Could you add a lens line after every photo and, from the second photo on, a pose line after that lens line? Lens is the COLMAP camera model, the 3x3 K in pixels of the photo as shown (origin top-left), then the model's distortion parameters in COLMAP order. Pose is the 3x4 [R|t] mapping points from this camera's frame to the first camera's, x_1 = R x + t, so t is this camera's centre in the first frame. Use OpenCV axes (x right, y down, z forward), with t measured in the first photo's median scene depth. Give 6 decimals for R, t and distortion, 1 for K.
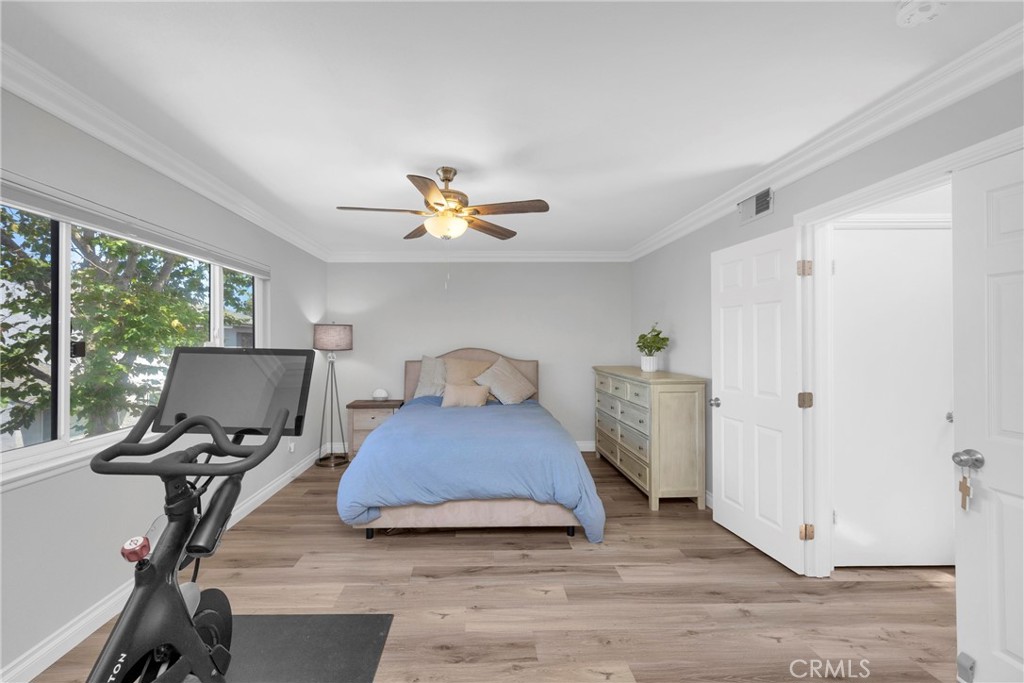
lens RADIAL K [[413.2, 0, 493.1], [0, 413.2, 341.2], [0, 0, 1]] dist [0.001245, 0.000047]
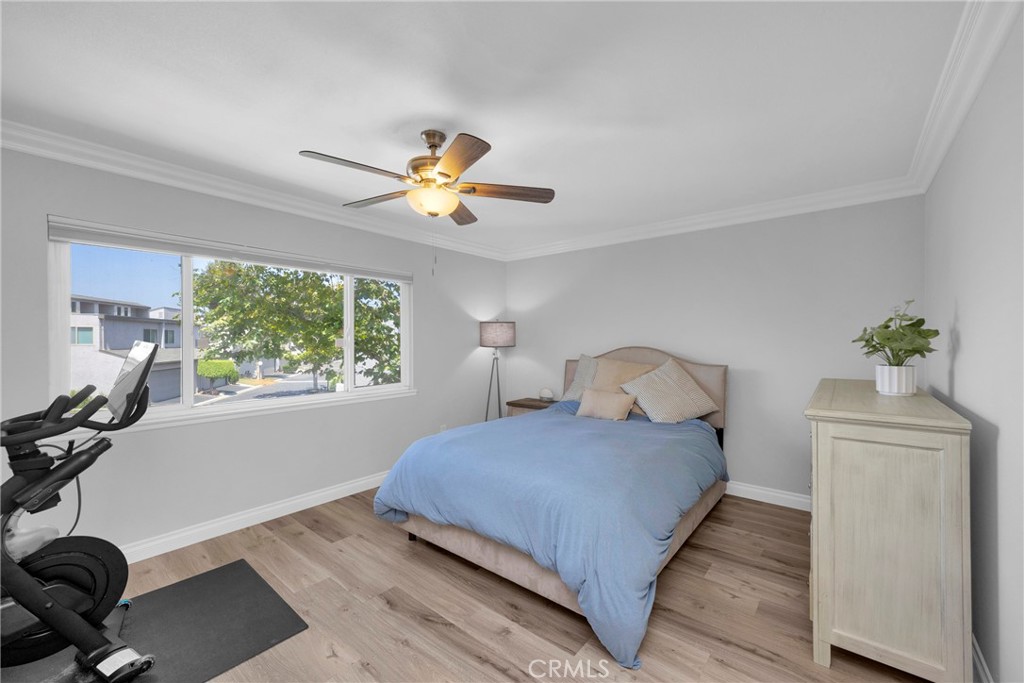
lens RADIAL K [[411.6, 0, 507.6], [0, 411.6, 340.2], [0, 0, 1]] dist [-0.003197, 0.005091]
pose [[0.757143, 0.002822, -0.653243, 0.409049], [-0.000028, 0.999991, 0.004287, 0.001763], [0.653249, -0.003227, 0.757136, 0.336714]]
